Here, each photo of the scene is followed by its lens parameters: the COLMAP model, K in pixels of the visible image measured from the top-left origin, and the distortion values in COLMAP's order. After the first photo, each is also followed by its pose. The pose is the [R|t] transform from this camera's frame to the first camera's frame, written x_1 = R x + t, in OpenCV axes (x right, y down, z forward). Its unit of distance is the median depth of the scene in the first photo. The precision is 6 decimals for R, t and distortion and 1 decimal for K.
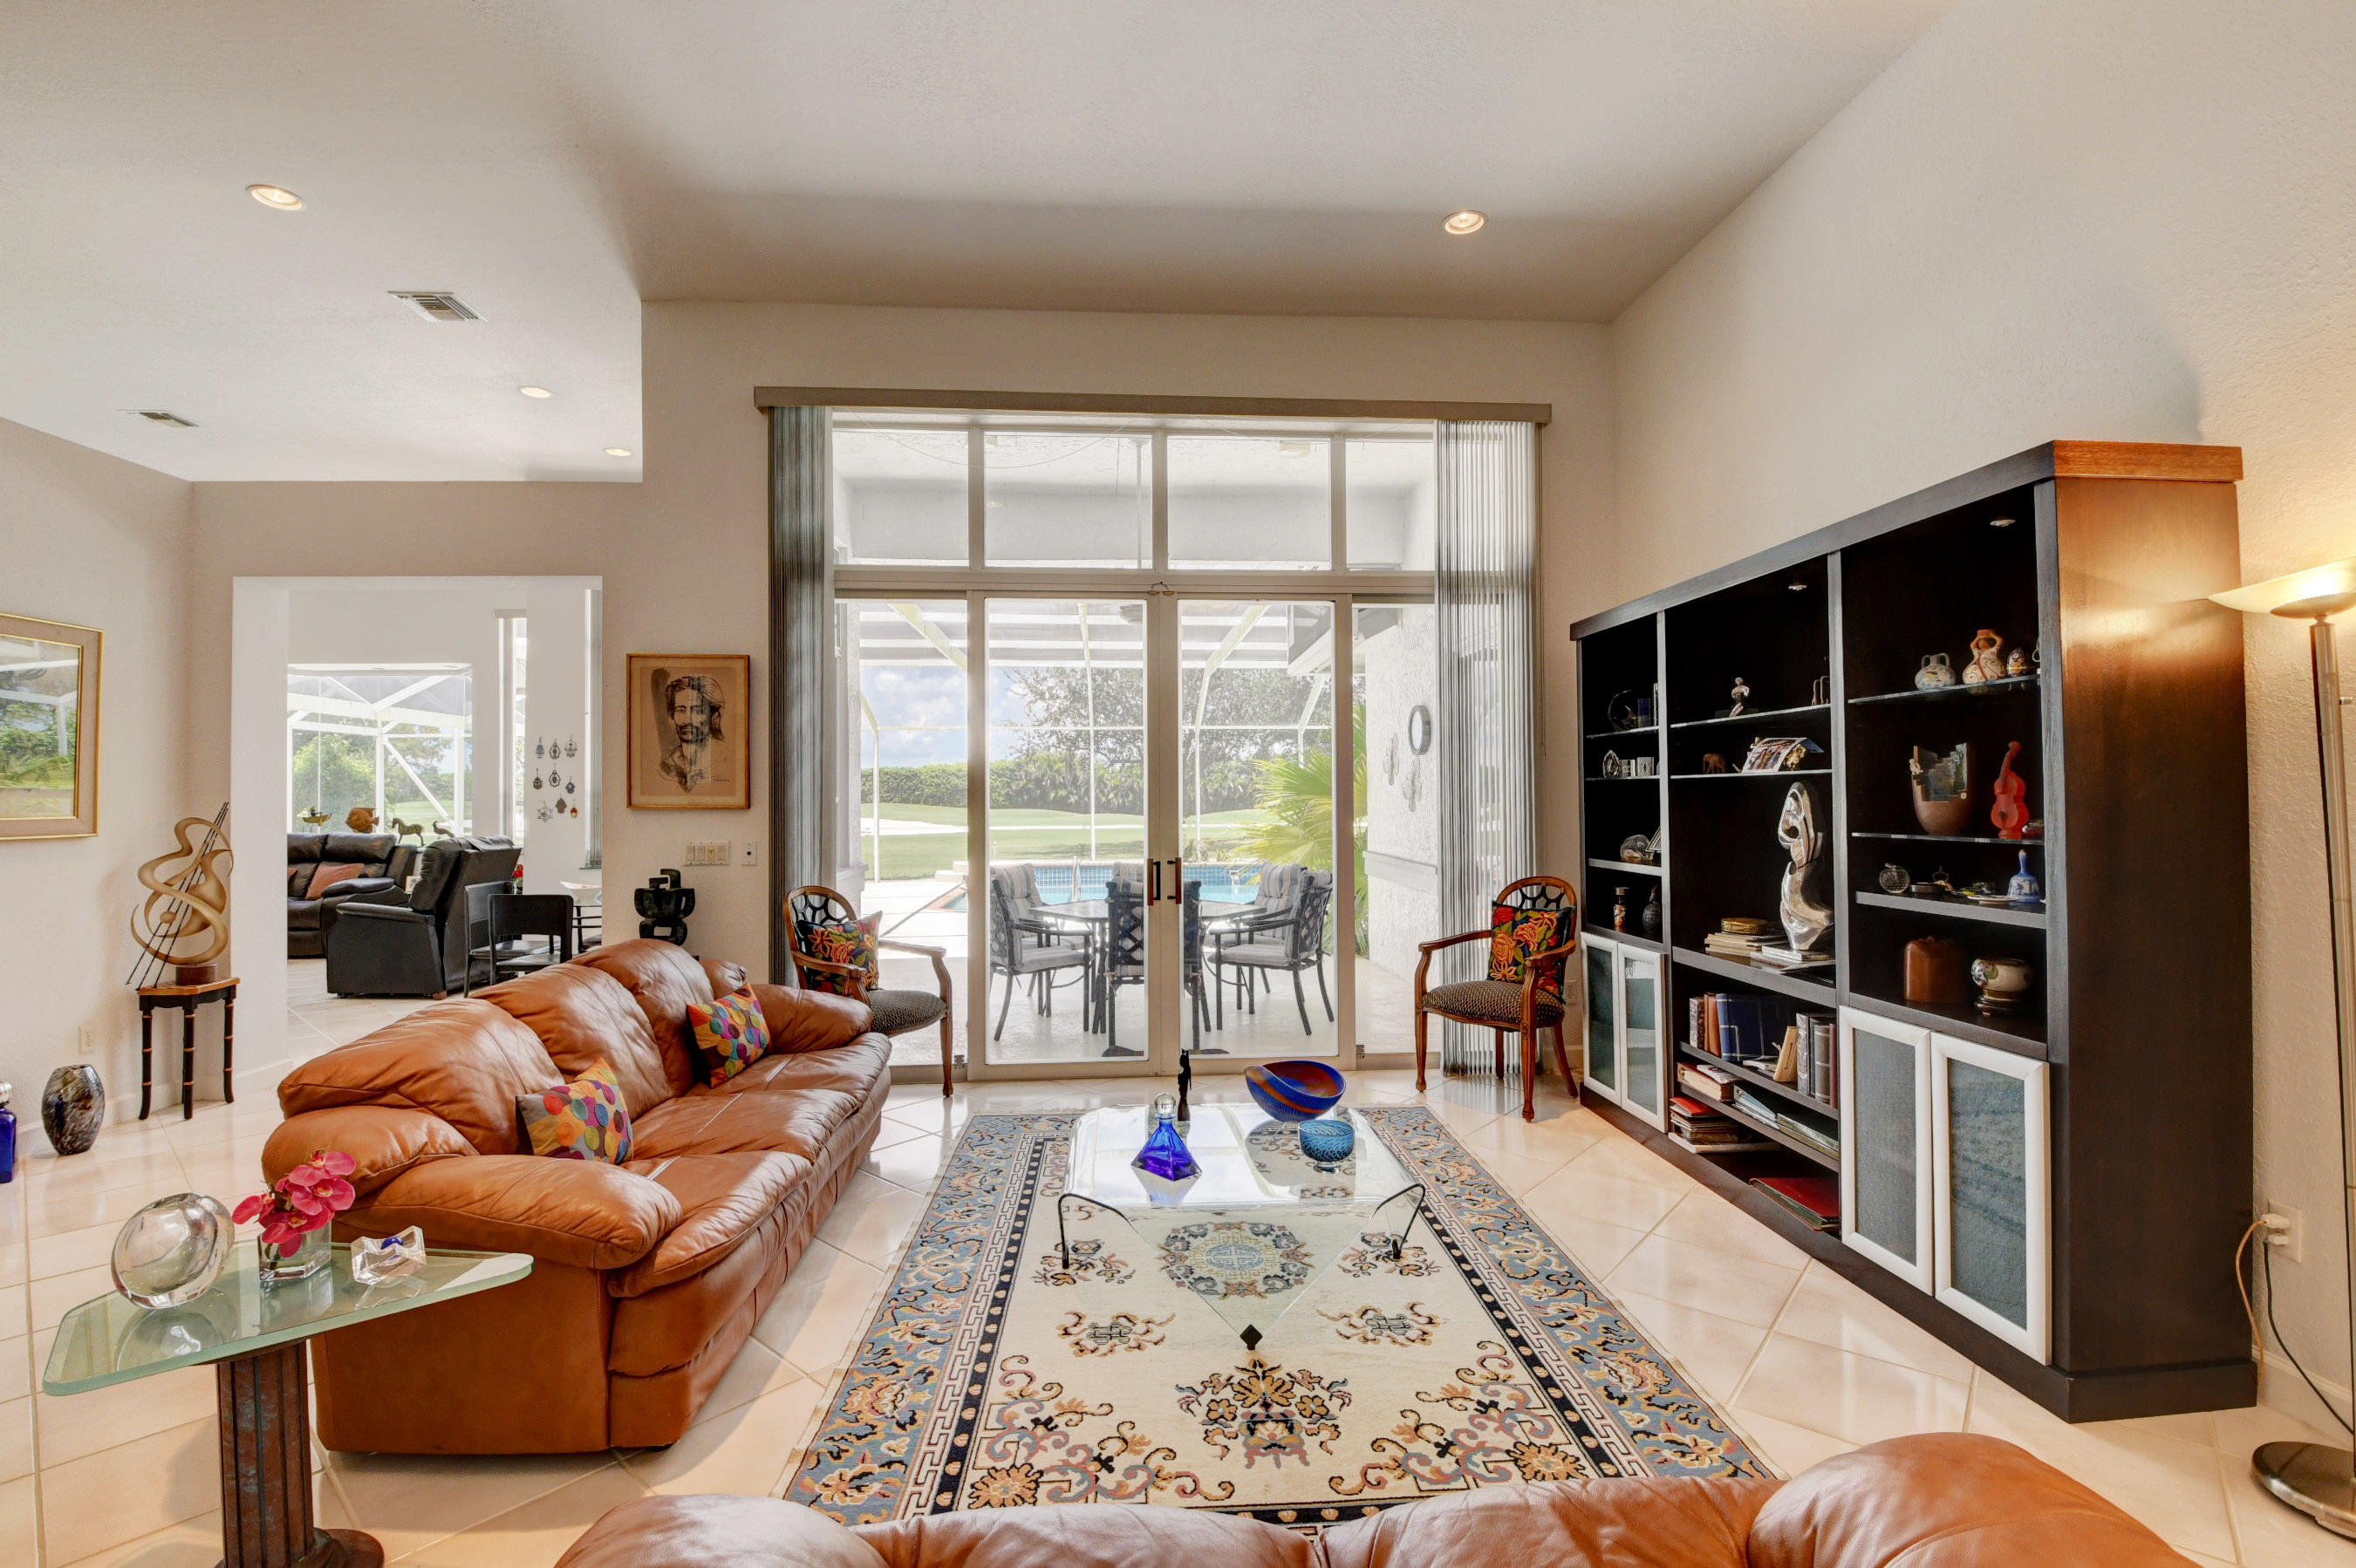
lens RADIAL K [[1048.3, 0, 1189.0], [0, 1048.3, 781.9], [0, 0, 1]] dist [-0.006521, -0.005107]
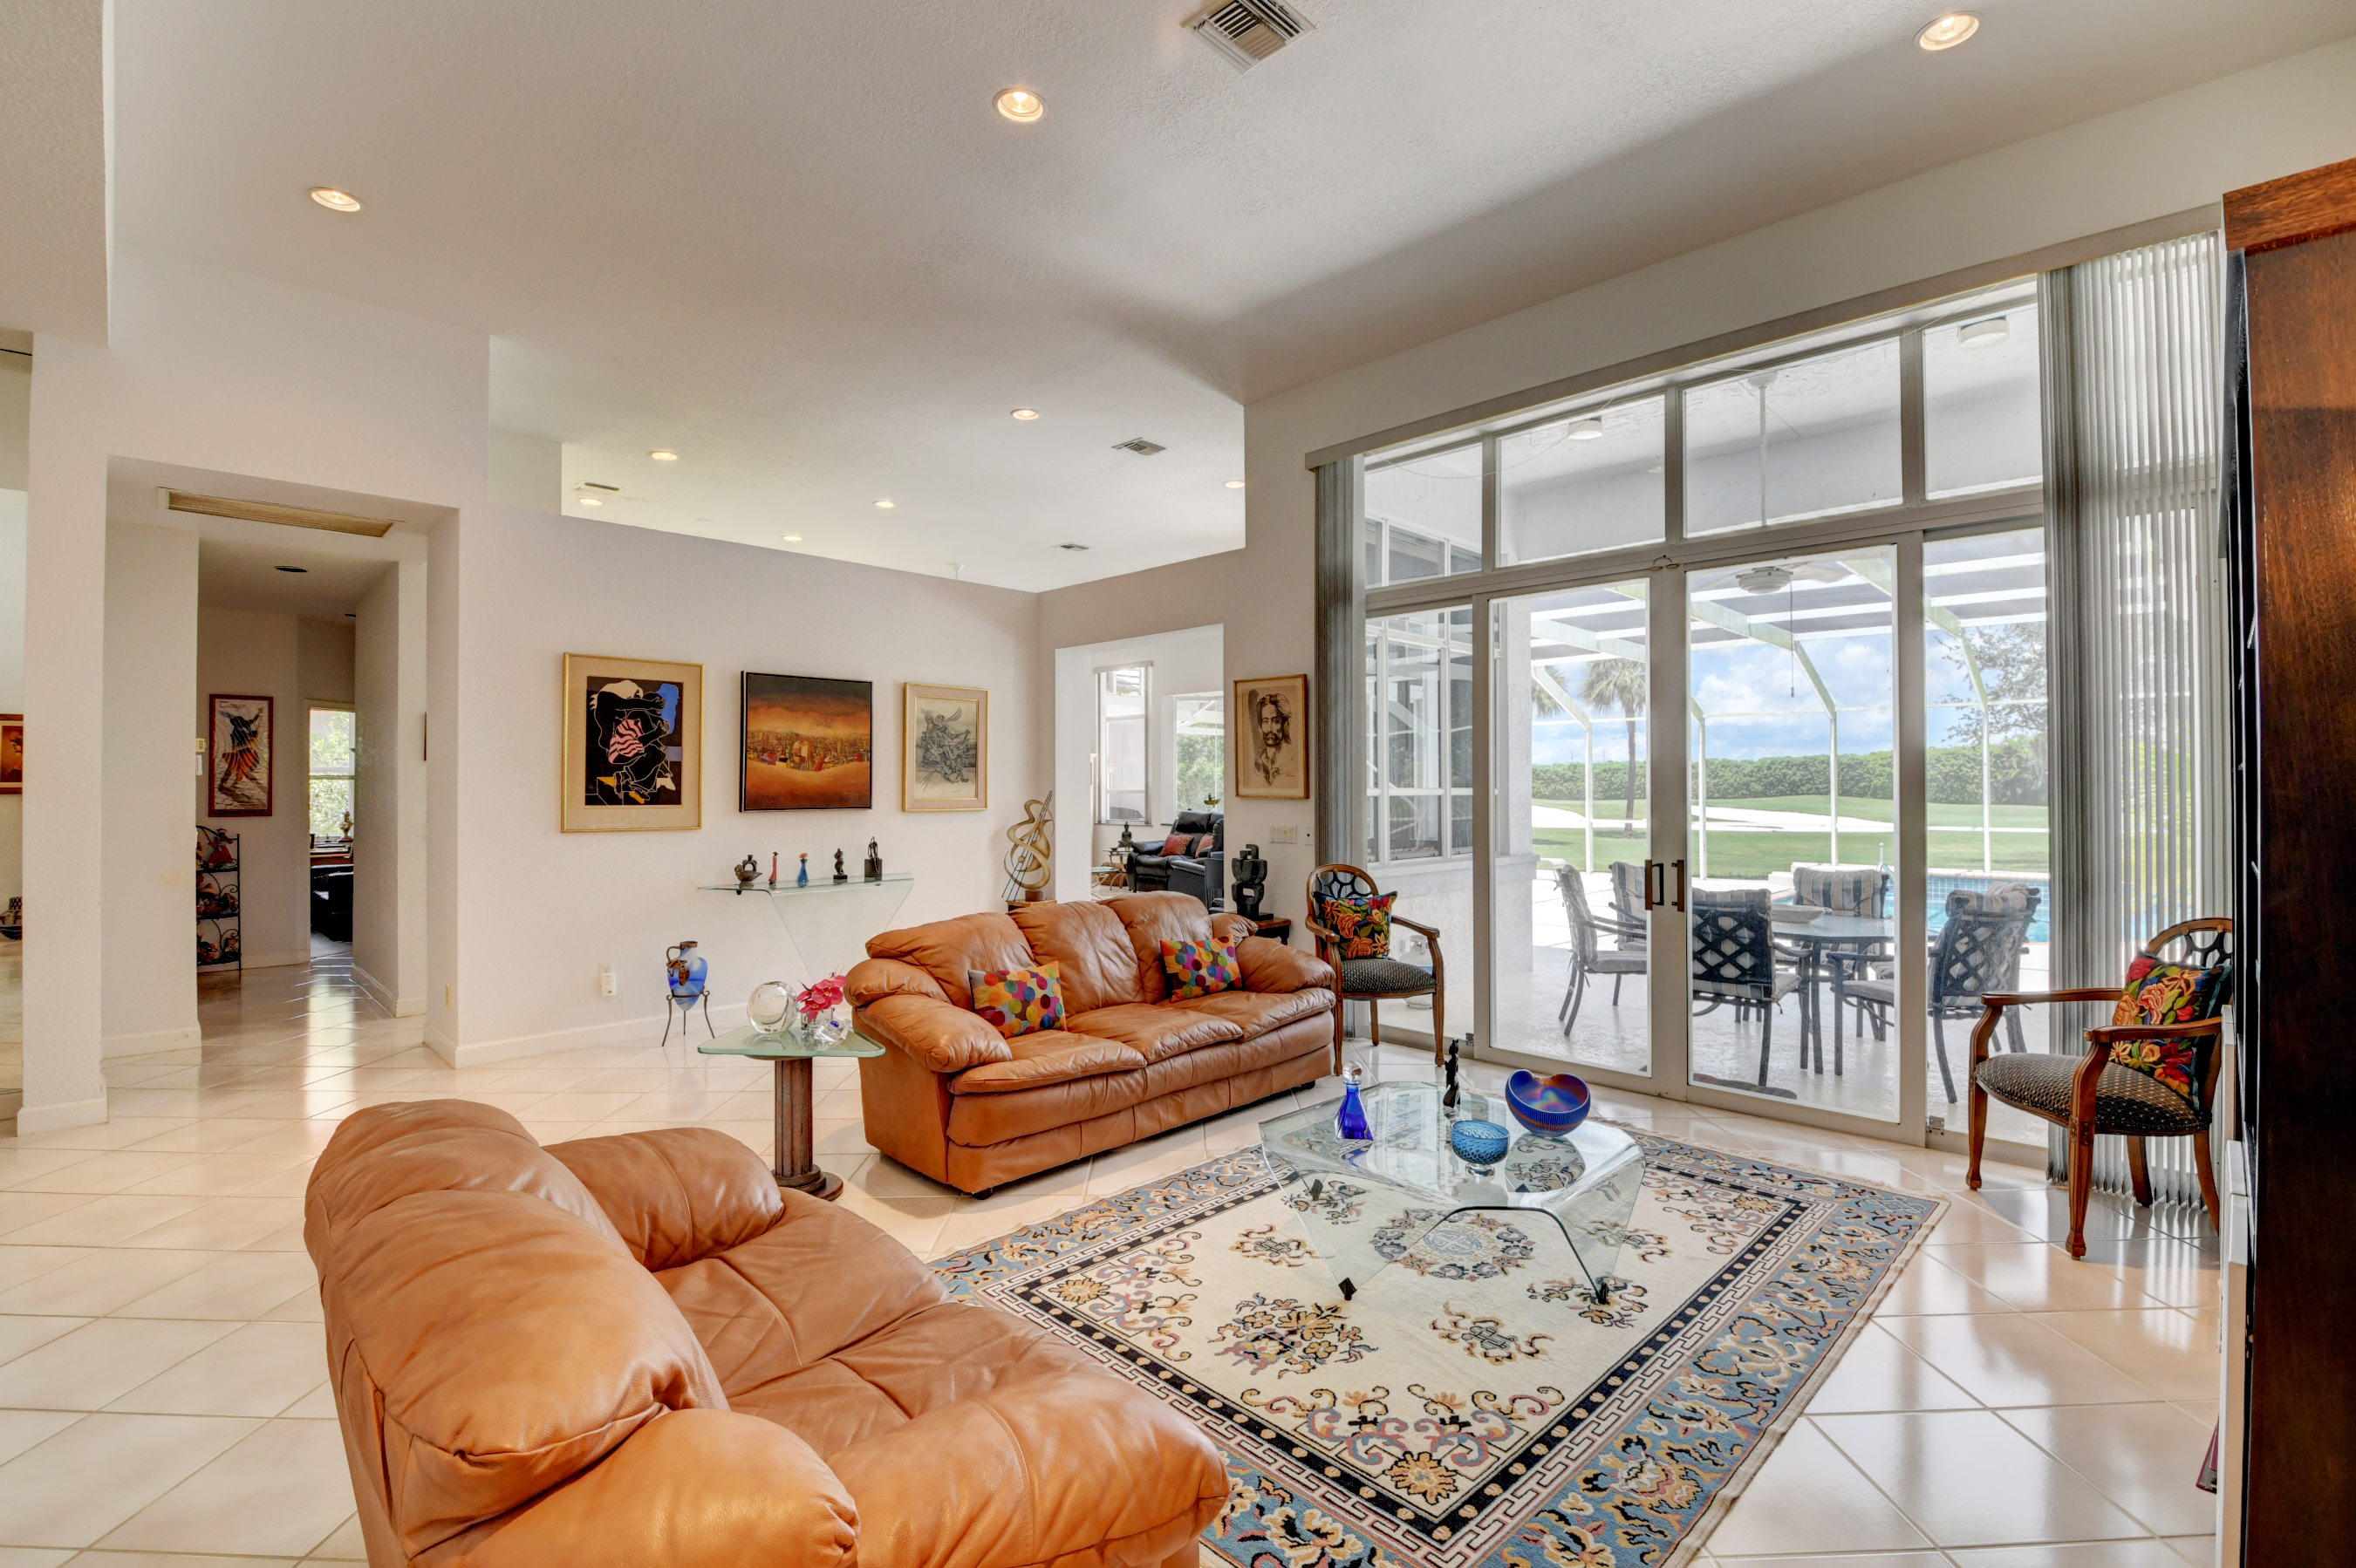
lens RADIAL K [[1048.3, 0, 1172.5], [0, 1048.3, 781.3], [0, 0, 1]] dist [-0.006521, -0.005107]
pose [[0.650901, 0.001001, -0.759162, 0.444701], [0.005504, 0.999967, 0.006037, -0.003379], [0.759143, -0.008108, 0.650874, 0.089642]]
